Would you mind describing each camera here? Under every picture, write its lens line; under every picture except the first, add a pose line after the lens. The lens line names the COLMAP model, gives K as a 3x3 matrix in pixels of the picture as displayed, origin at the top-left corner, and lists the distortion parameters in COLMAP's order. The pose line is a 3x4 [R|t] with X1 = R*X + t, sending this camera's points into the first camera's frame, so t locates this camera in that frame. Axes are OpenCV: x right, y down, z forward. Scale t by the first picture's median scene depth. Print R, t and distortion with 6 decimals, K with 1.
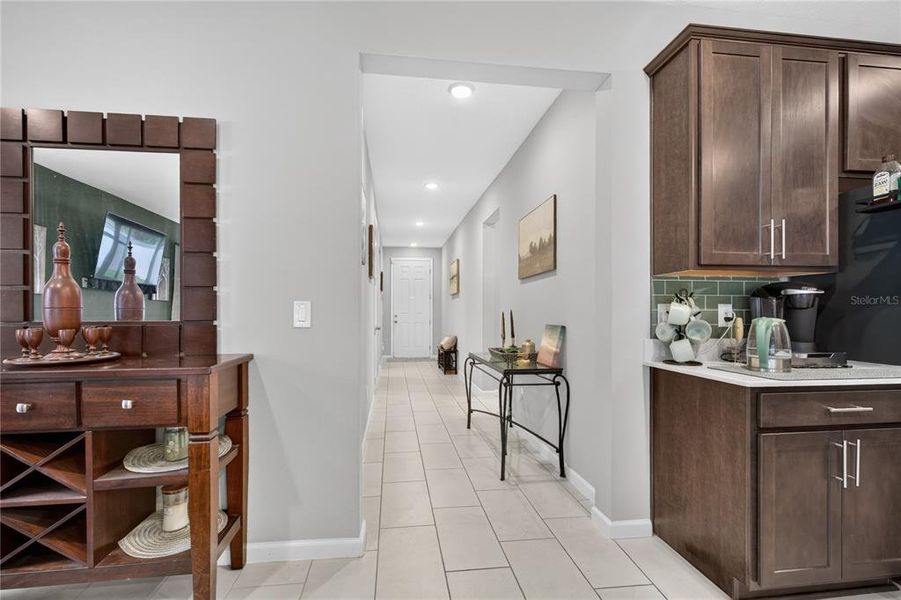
lens RADIAL K [[420.0, 0, 458.1], [0, 420.0, 316.8], [0, 0, 1]] dist [0.000420, -0.000487]
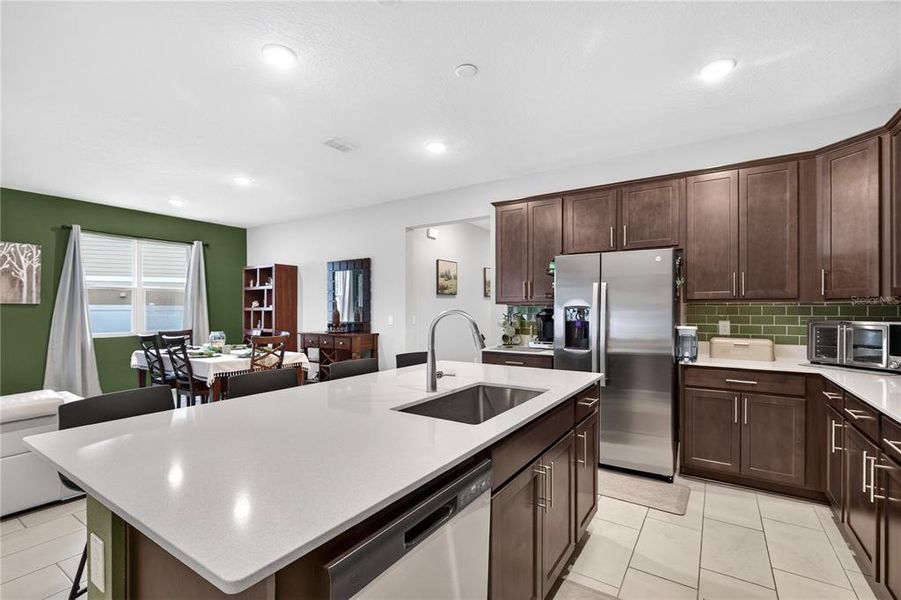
lens RADIAL K [[420.0, 0, 446.9], [0, 420.0, 309.0], [0, 0, 1]] dist [0.000420, -0.000487]
pose [[0.734274, -0.001482, -0.678852, 2.060130], [-0.008000, 0.999909, -0.010835, -0.060178], [0.678807, 0.013387, 0.734195, -0.953543]]
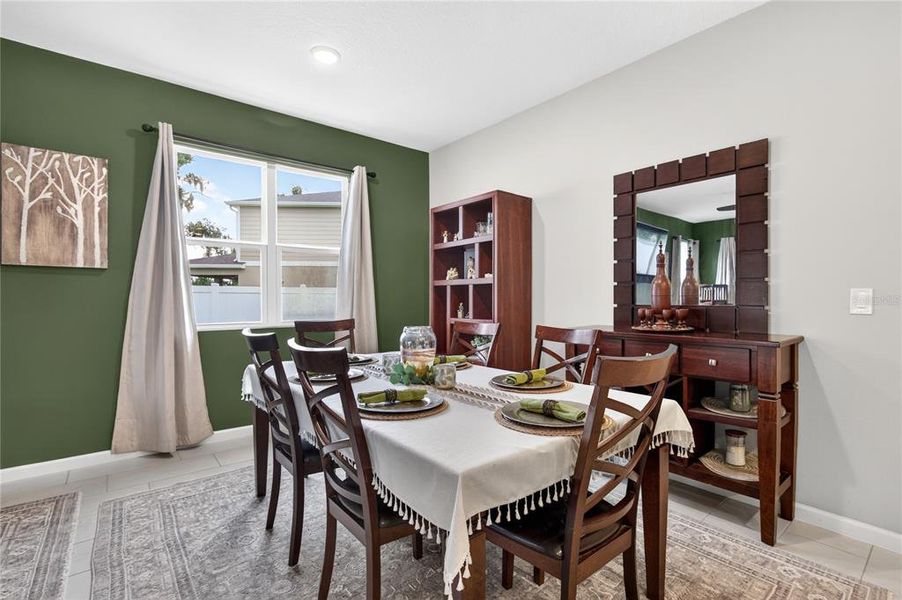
lens RADIAL K [[420.4, 0, 449.4], [0, 420.4, 302.9], [0, 0, 1]] dist [0.000420, -0.000487]
pose [[0.504052, 0.010150, -0.863613, 0.003632], [-0.010937, 0.999926, 0.005369, 0.003921], [0.863604, 0.006739, 0.504126, -0.409928]]
